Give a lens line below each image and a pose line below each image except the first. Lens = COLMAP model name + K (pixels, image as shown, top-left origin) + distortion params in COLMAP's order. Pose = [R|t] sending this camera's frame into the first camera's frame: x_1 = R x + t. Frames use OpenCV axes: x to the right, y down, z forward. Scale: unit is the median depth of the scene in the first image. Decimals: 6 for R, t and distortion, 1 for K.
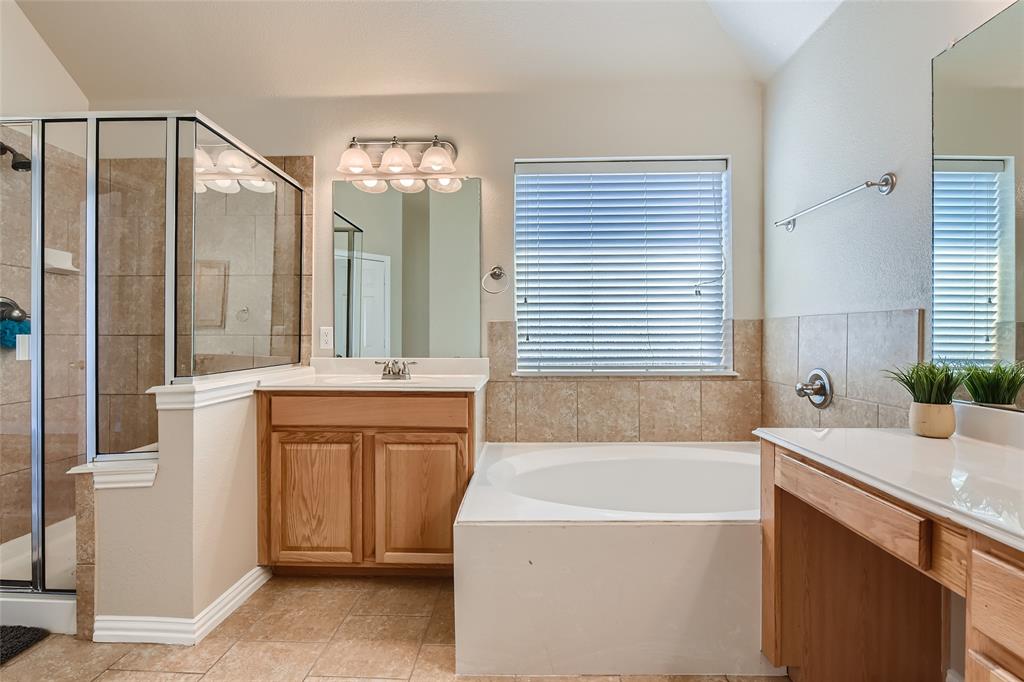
lens RADIAL K [[457.5, 0, 516.3], [0, 457.5, 339.9], [0, 0, 1]] dist [-0.008209, -0.000840]
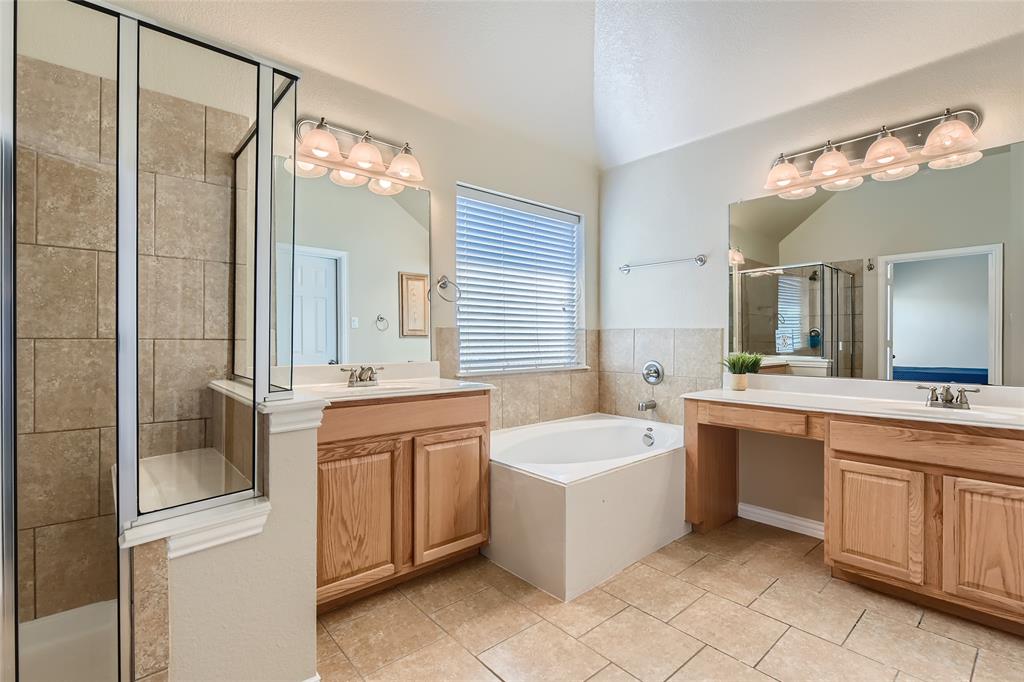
lens RADIAL K [[457.5, 0, 540.0], [0, 457.5, 340.3], [0, 0, 1]] dist [-0.008209, -0.000840]
pose [[0.723667, 0.002556, 0.690145, -0.801438], [0.001578, 0.999984, -0.005359, -0.004235], [-0.690148, 0.004967, 0.723652, 0.076912]]
